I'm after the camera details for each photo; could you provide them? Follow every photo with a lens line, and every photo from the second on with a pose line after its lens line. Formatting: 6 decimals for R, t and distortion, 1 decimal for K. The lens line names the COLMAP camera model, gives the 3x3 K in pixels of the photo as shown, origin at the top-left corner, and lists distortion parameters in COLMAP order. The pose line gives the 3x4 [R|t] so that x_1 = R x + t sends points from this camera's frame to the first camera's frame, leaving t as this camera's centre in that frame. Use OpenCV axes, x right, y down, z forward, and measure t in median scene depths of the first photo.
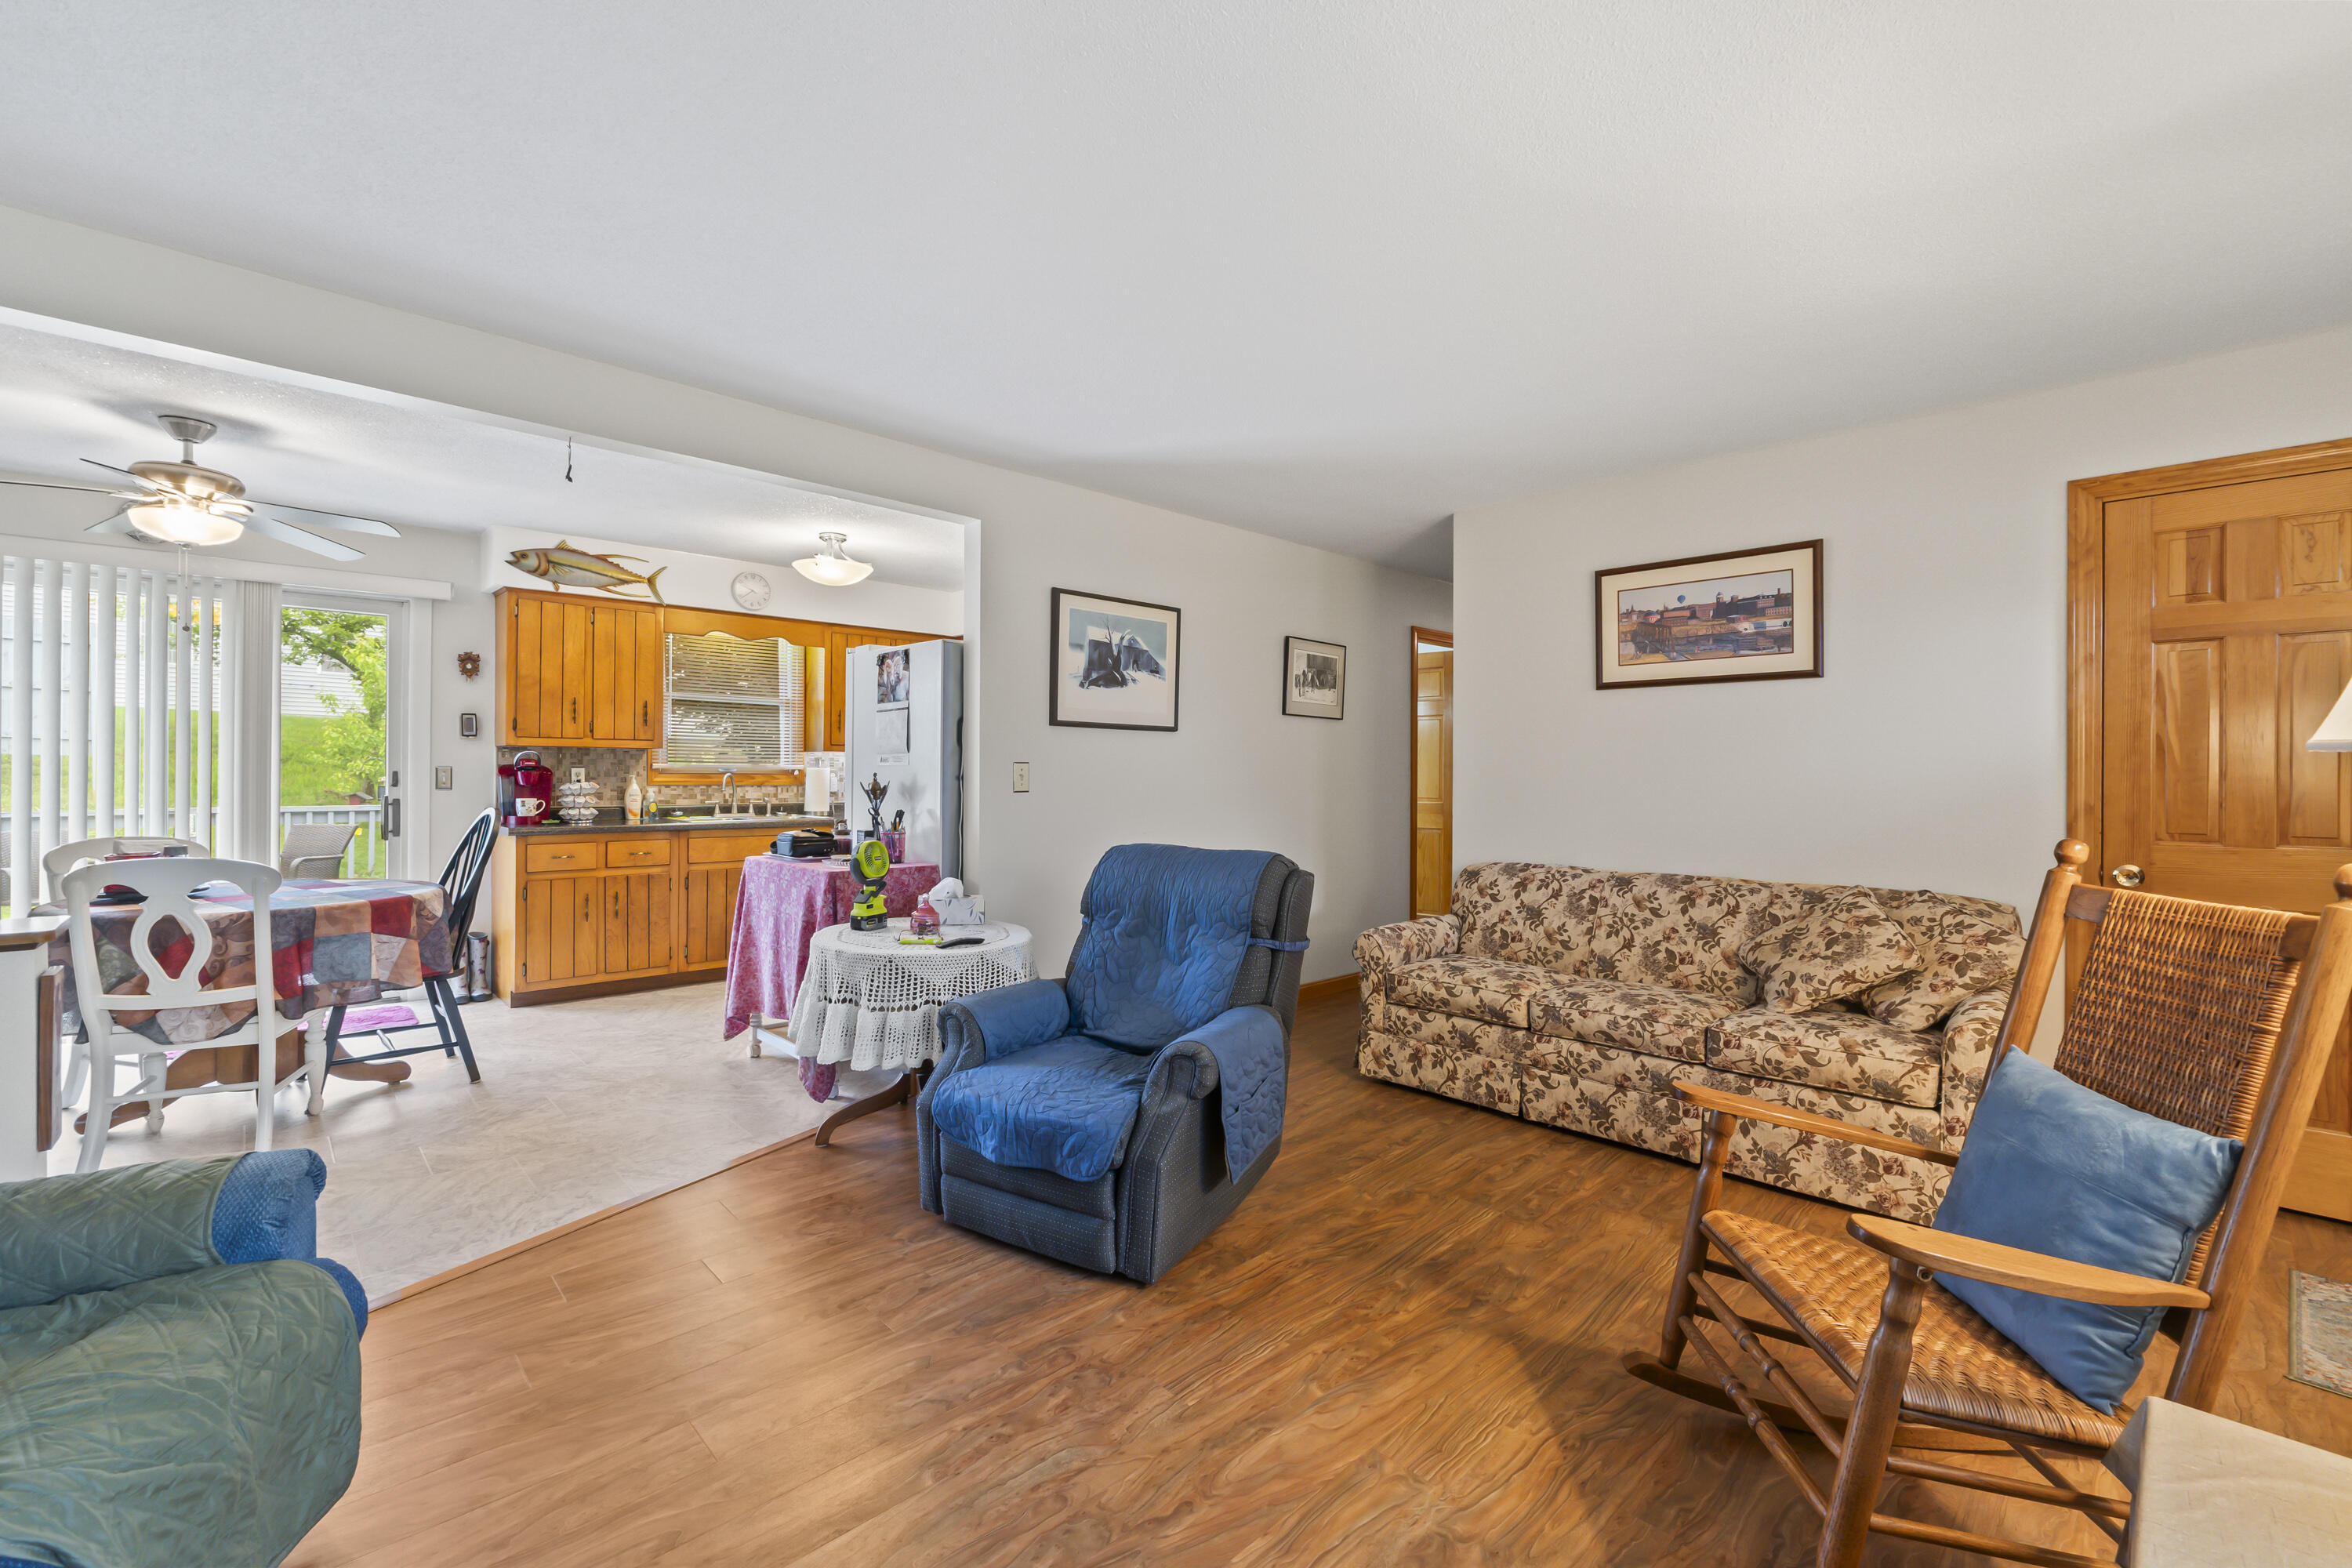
lens RADIAL K [[988.6, 0, 1185.3], [0, 988.6, 772.2], [0, 0, 1]] dist [-0.007392, -0.000676]
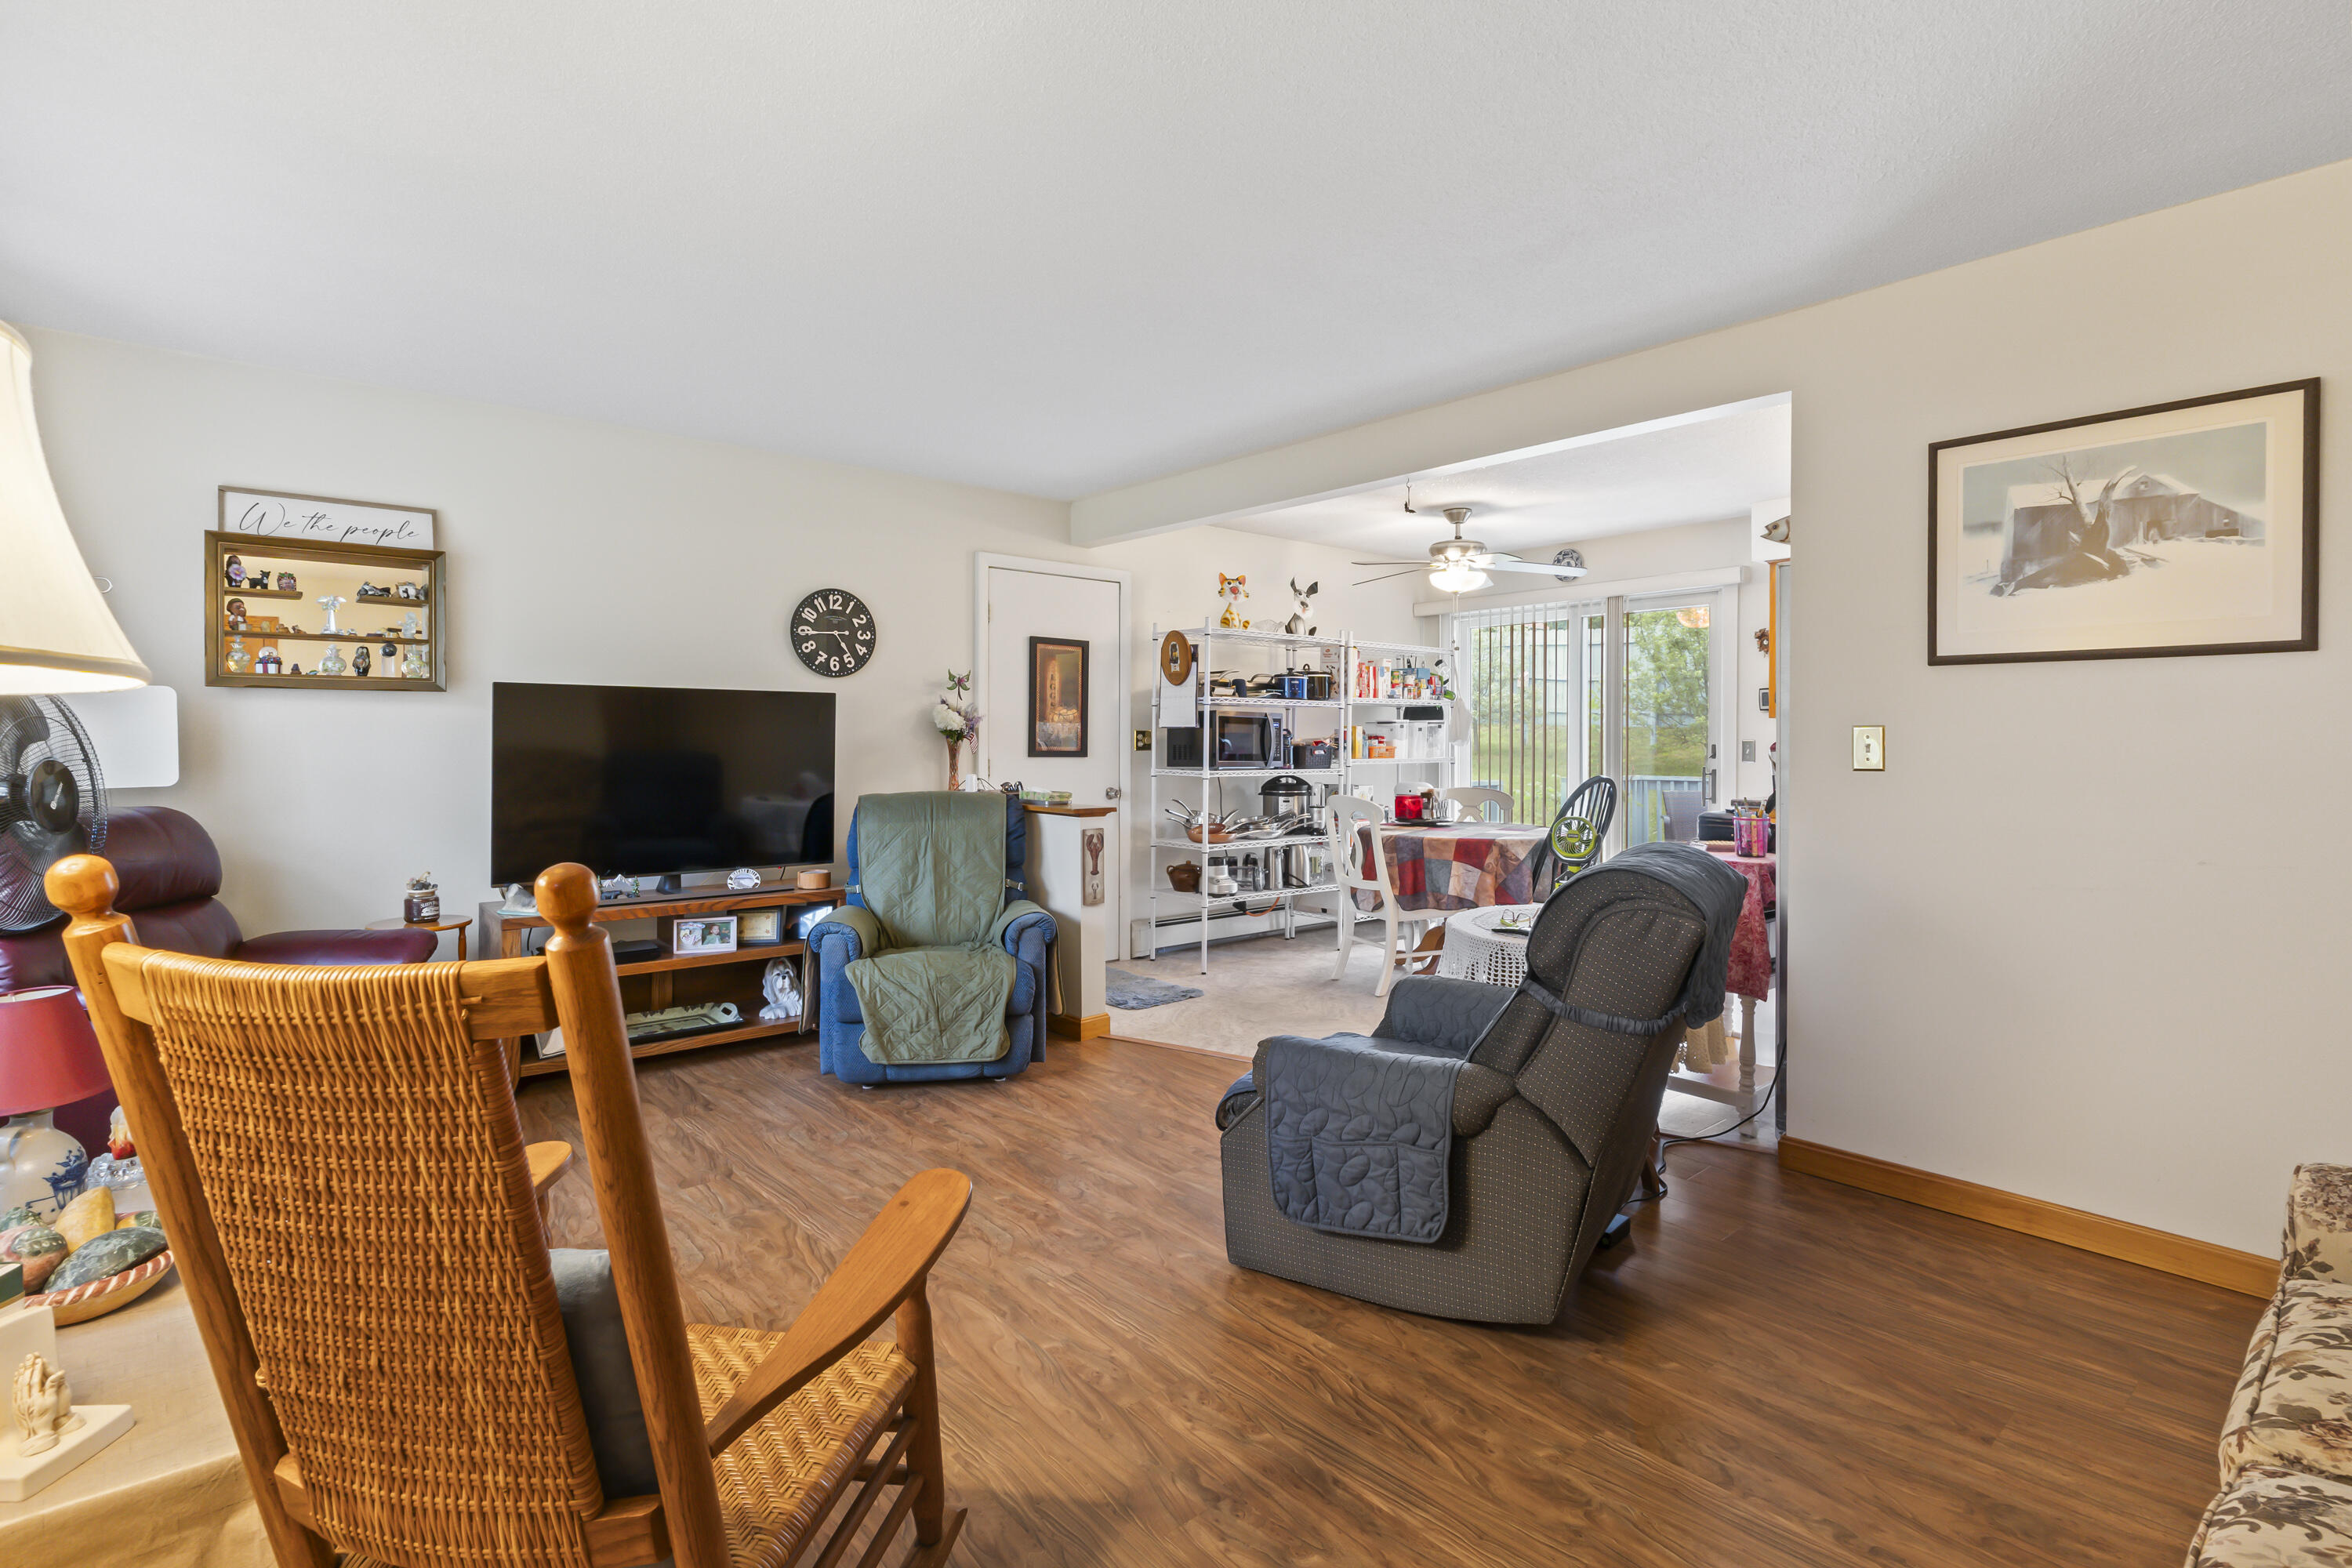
lens RADIAL K [[1131.2, 0, 1160.3], [0, 1131.2, 731.0], [0, 0, 1]] dist [-0.007820, -0.000144]
pose [[-0.076447, -0.016217, -0.996942, 0.489209], [-0.002592, 0.999868, -0.016066, 0.005590], [0.997070, 0.001356, -0.076479, 0.455495]]
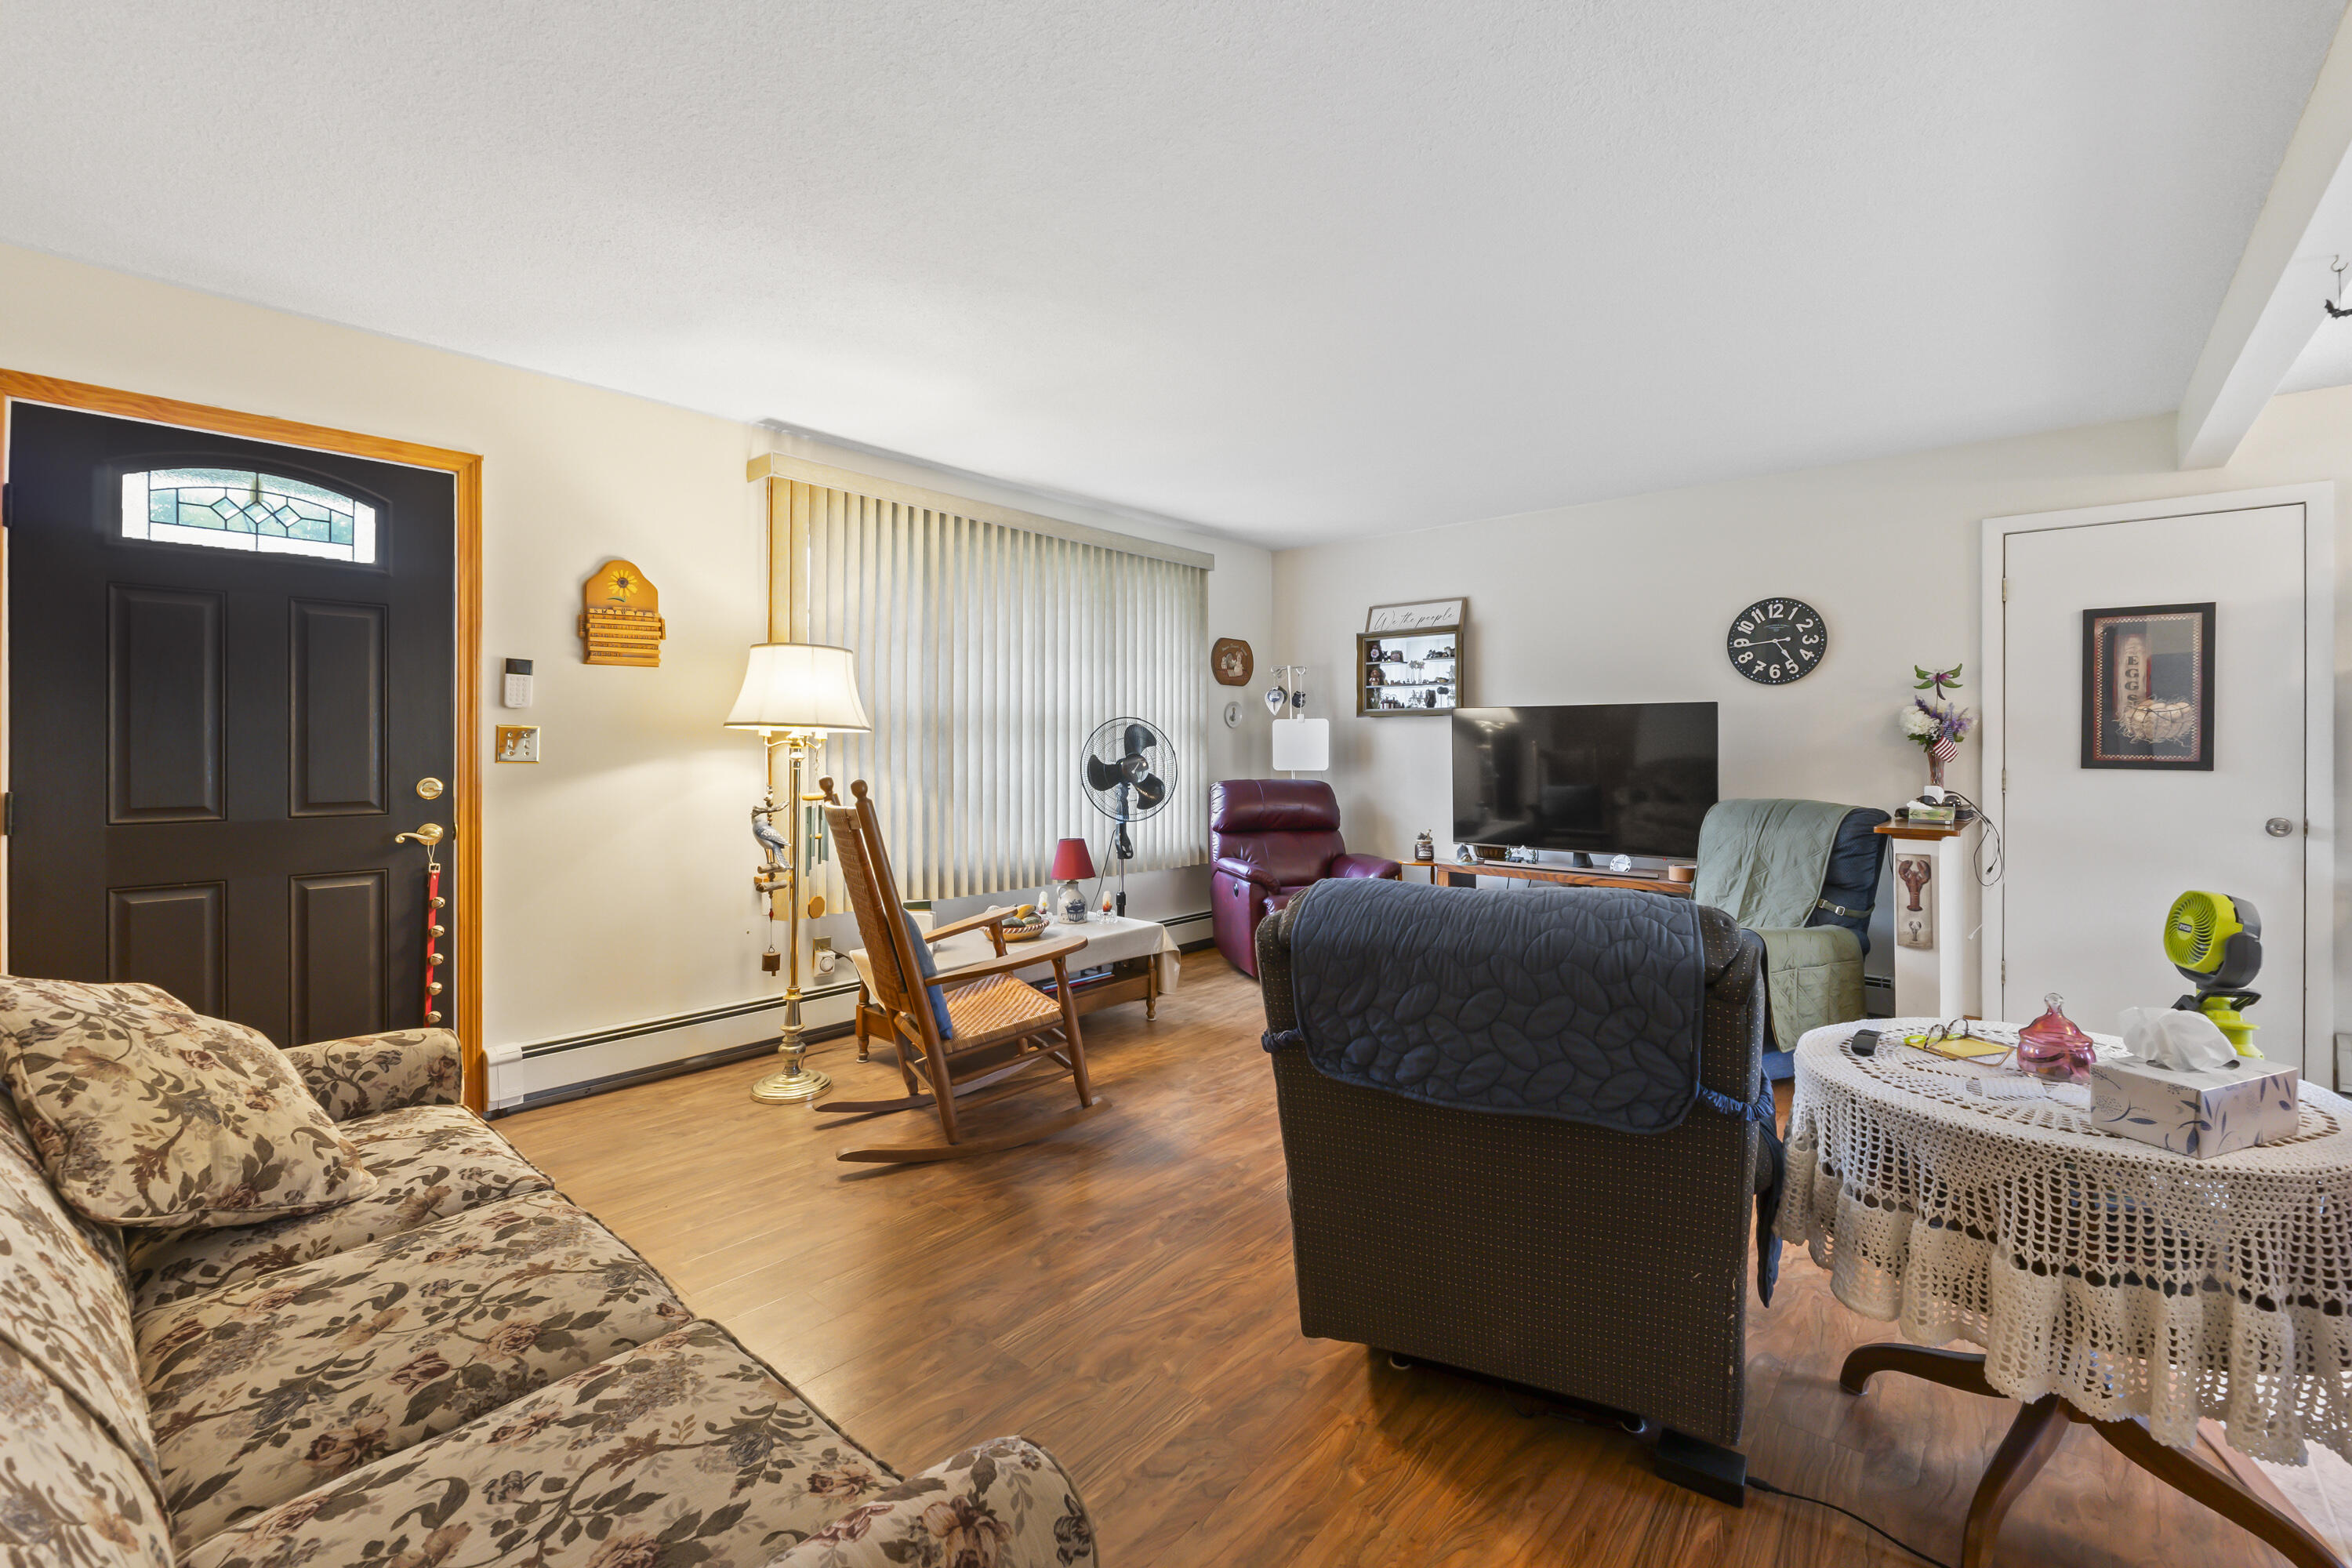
lens RADIAL K [[988.6, 0, 1185.8], [0, 988.6, 743.1], [0, 0, 1]] dist [-0.007392, -0.000676]
pose [[-0.996969, -0.009340, -0.077238, 0.121010], [-0.009102, 0.999953, -0.003424, 0.003327], [0.077266, -0.002710, -0.997007, 0.926011]]
